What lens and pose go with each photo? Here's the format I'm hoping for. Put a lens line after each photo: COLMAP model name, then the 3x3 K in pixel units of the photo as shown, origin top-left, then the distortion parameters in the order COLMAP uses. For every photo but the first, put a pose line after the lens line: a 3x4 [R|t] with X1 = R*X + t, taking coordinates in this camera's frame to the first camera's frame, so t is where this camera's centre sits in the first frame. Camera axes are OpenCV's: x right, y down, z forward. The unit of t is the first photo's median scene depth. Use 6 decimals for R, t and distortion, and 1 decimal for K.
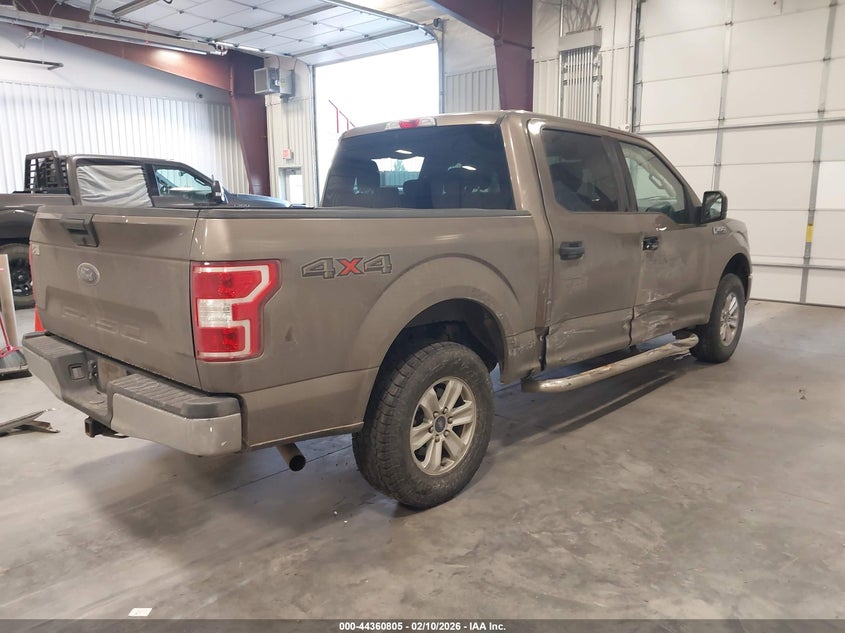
lens RADIAL K [[658.6, 0, 422.1], [0, 658.6, 318.6], [0, 0, 1]] dist [0.059042, -0.054167]
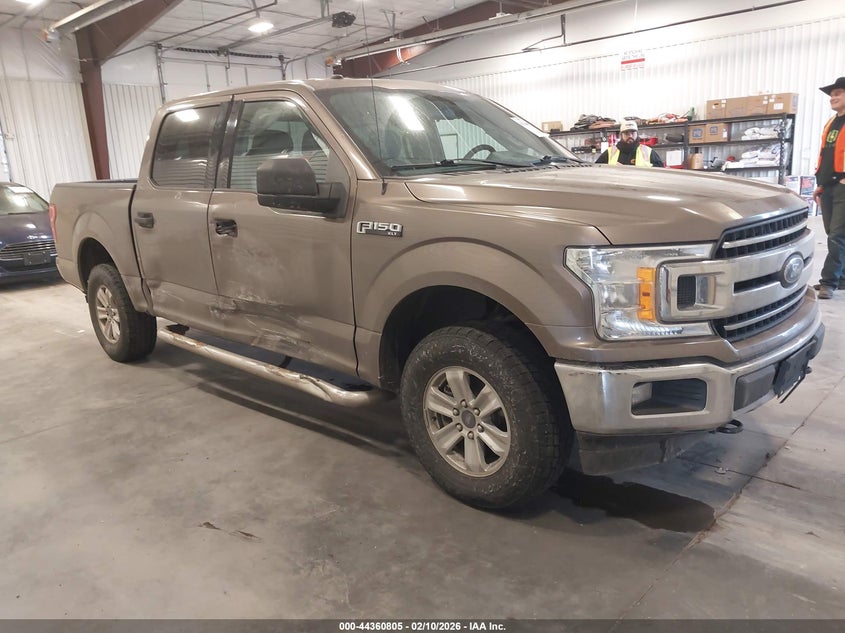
lens RADIAL K [[658.6, 0, 446.4], [0, 658.6, 321.6], [0, 0, 1]] dist [0.059042, -0.054167]
pose [[-0.005215, 0.232648, -0.972547, 0.774995], [-0.122611, 0.965073, 0.231517, -0.149296], [0.992441, 0.120452, 0.023493, 0.830946]]
